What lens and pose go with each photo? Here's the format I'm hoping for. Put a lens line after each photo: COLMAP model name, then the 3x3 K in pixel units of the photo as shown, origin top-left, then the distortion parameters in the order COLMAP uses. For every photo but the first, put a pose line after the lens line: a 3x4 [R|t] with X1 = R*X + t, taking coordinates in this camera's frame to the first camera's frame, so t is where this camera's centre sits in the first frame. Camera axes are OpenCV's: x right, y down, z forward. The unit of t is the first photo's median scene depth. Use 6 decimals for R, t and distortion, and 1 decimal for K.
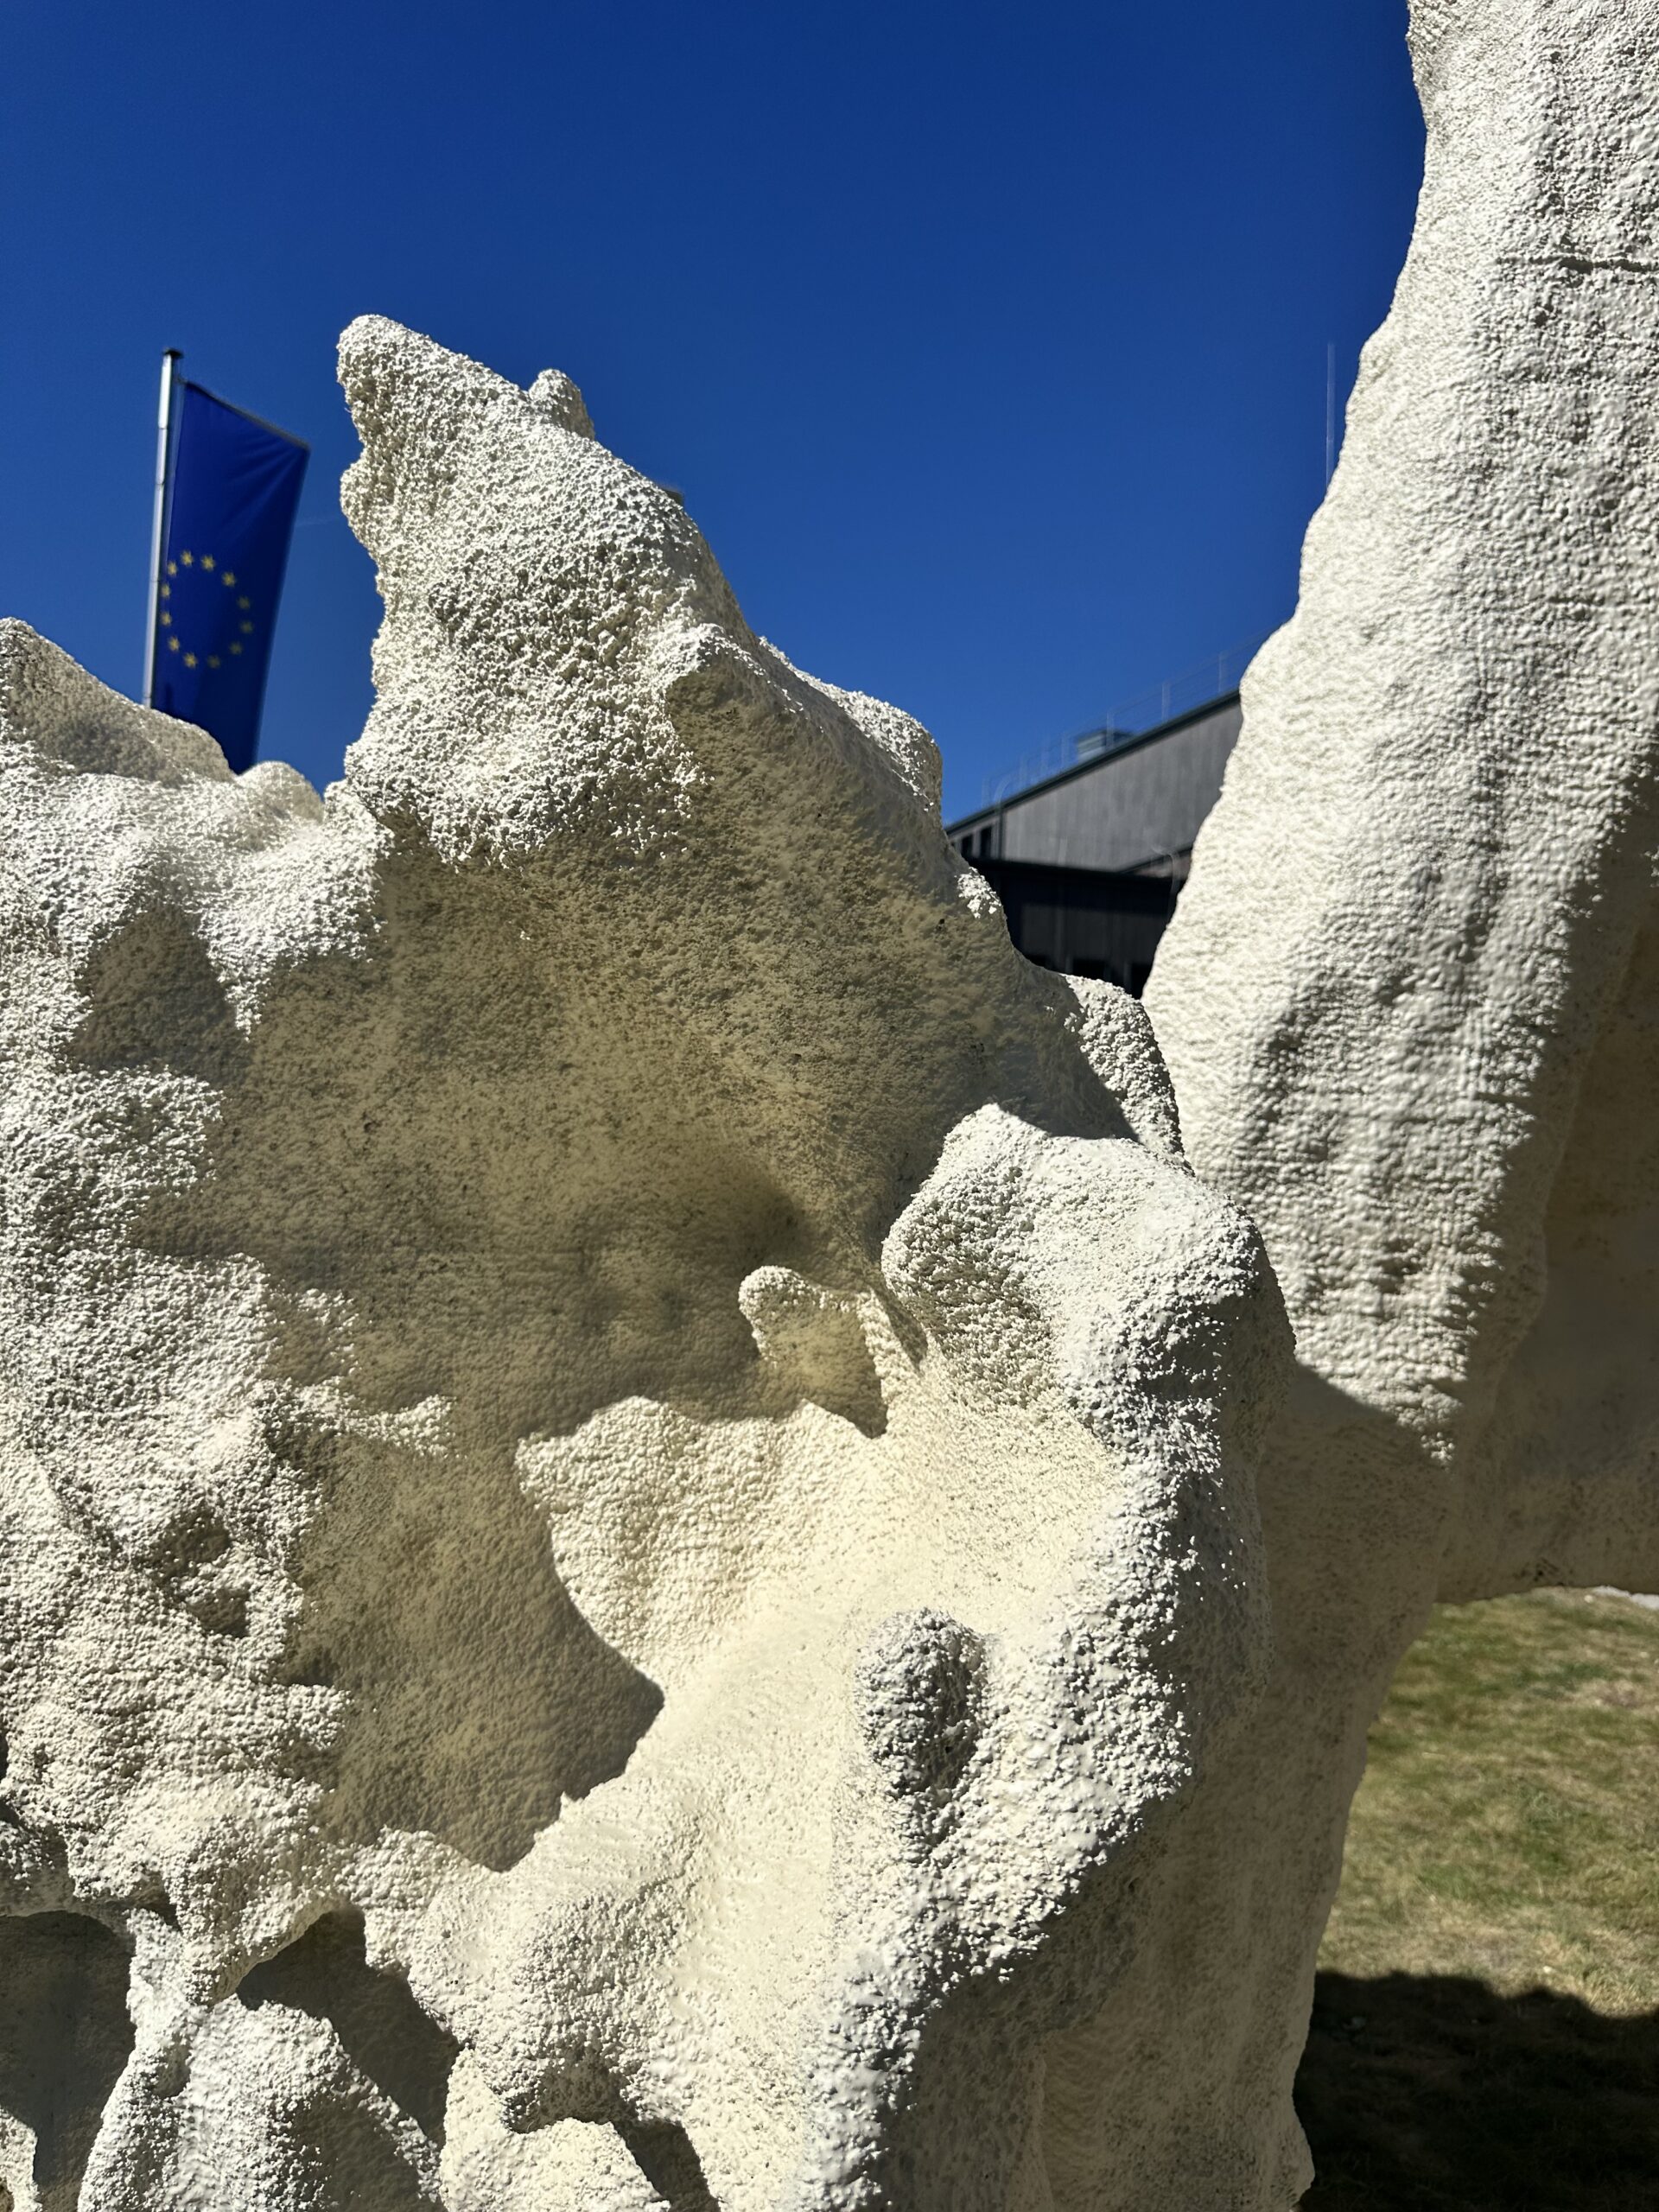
lens RADIAL K [[1557.0, 0, 825.4], [0, 1557.0, 1097.7], [0, 0, 1]] dist [0.037026, -0.001364]
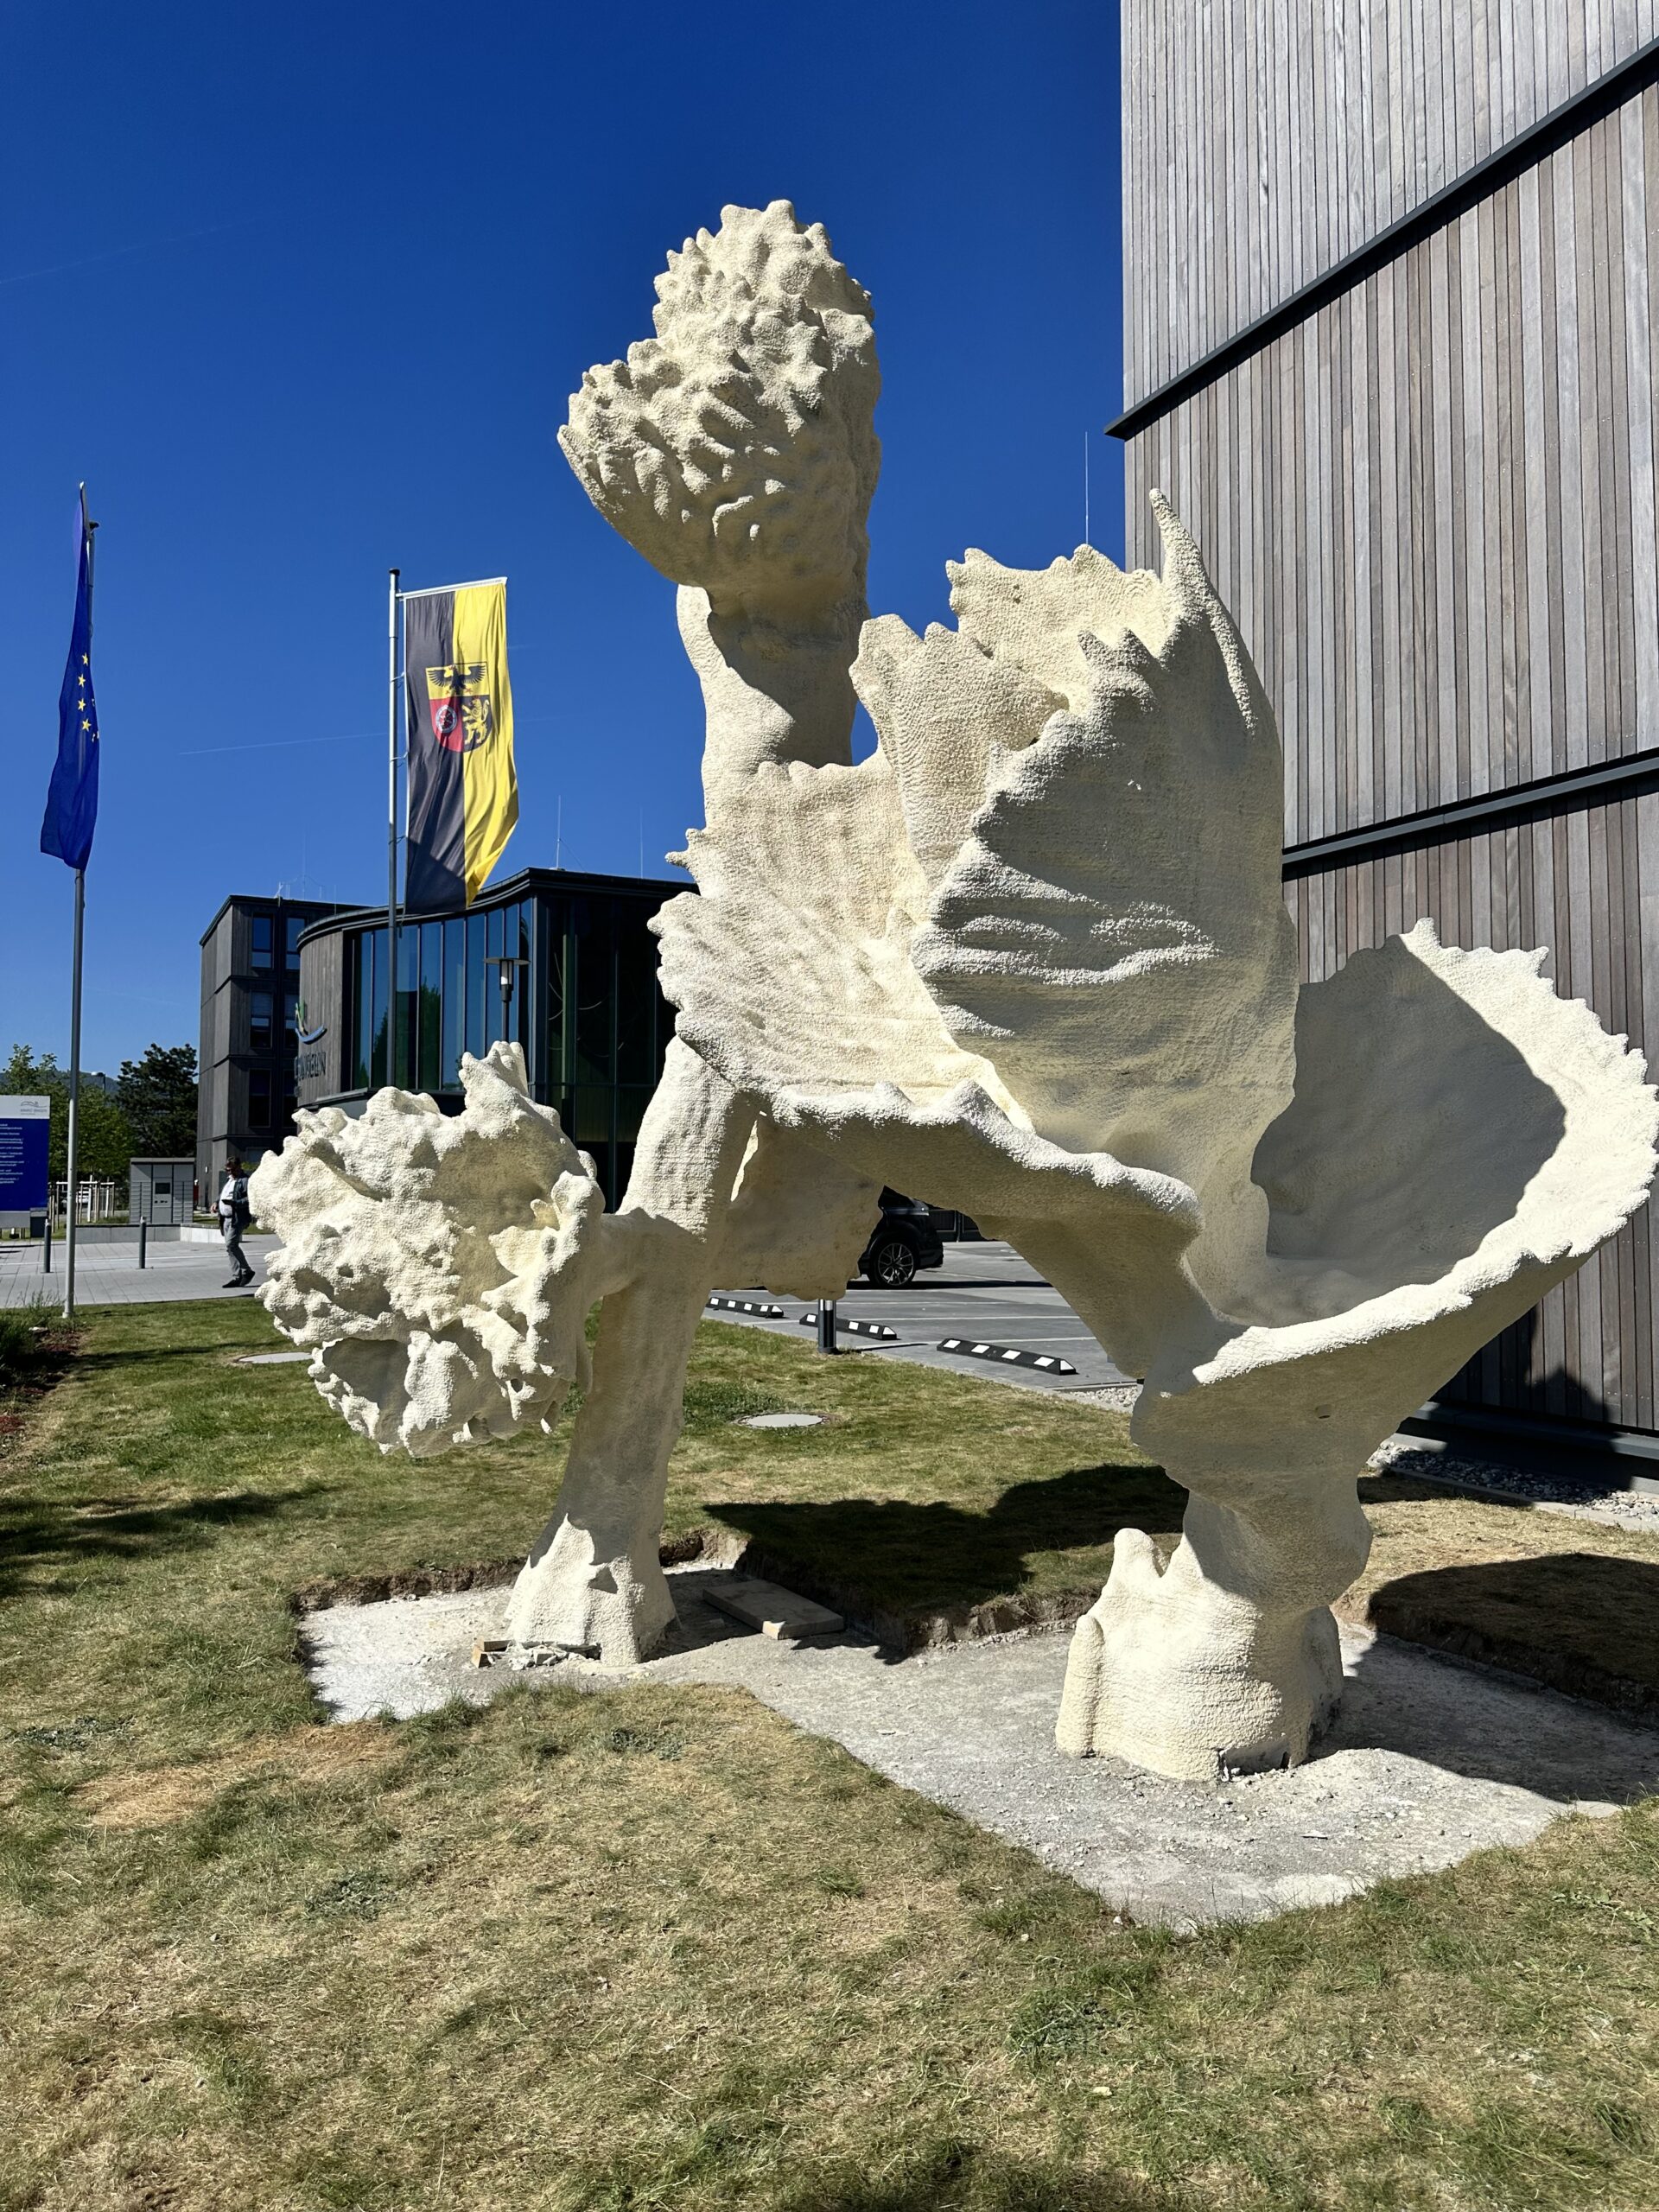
lens RADIAL K [[1557.0, 0, 902.2], [0, 1557.0, 1074.2], [0, 0, 1]] dist [0.037026, -0.001364]
pose [[0.989376, -0.024315, 0.143329, 0.466351], [0.025492, 0.999655, -0.006383, -0.265467], [-0.143125, 0.009969, 0.989654, -4.659114]]
